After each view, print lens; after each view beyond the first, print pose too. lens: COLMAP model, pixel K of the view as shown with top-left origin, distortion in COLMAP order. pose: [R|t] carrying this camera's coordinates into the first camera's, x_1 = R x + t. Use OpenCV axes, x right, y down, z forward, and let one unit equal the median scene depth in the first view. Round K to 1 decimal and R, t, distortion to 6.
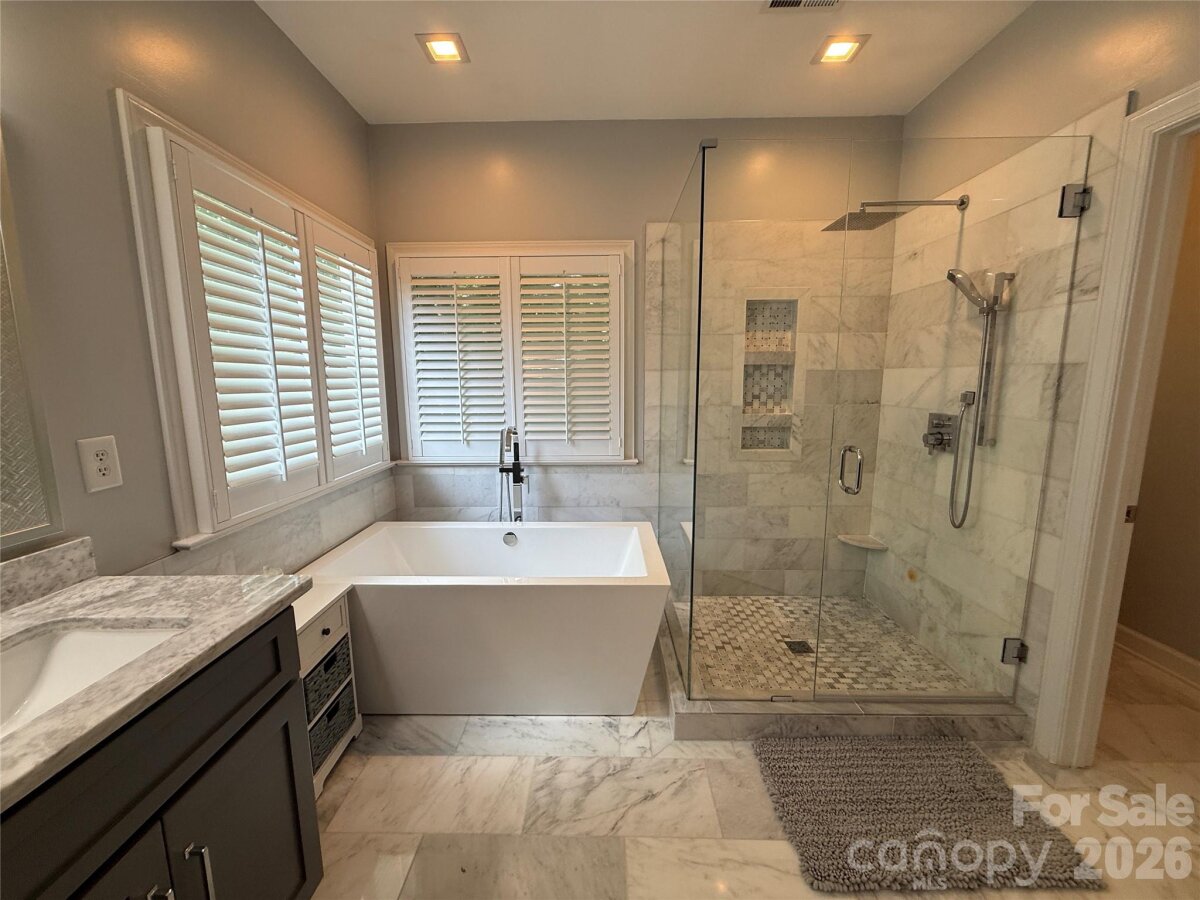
lens RADIAL K [[478.3, 0, 595.8], [0, 478.3, 449.2], [0, 0, 1]] dist [0.002034, 0.000573]
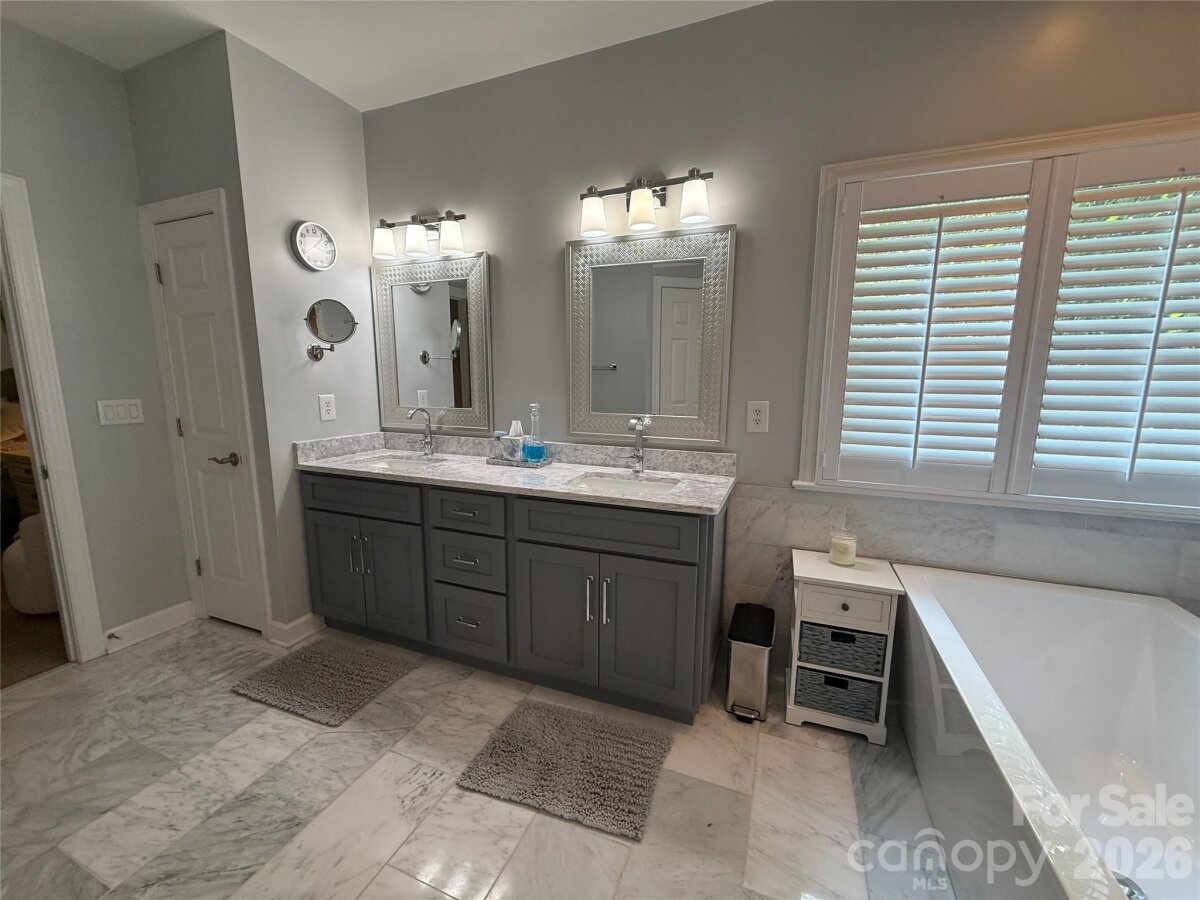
lens RADIAL K [[478.3, 0, 595.8], [0, 478.3, 449.2], [0, 0, 1]] dist [0.002034, 0.000573]
pose [[-0.361447, 0.150633, -0.920144, 0.514138], [-0.136818, 0.967613, 0.212148, -0.095368], [0.922300, 0.202573, -0.329132, 0.723480]]
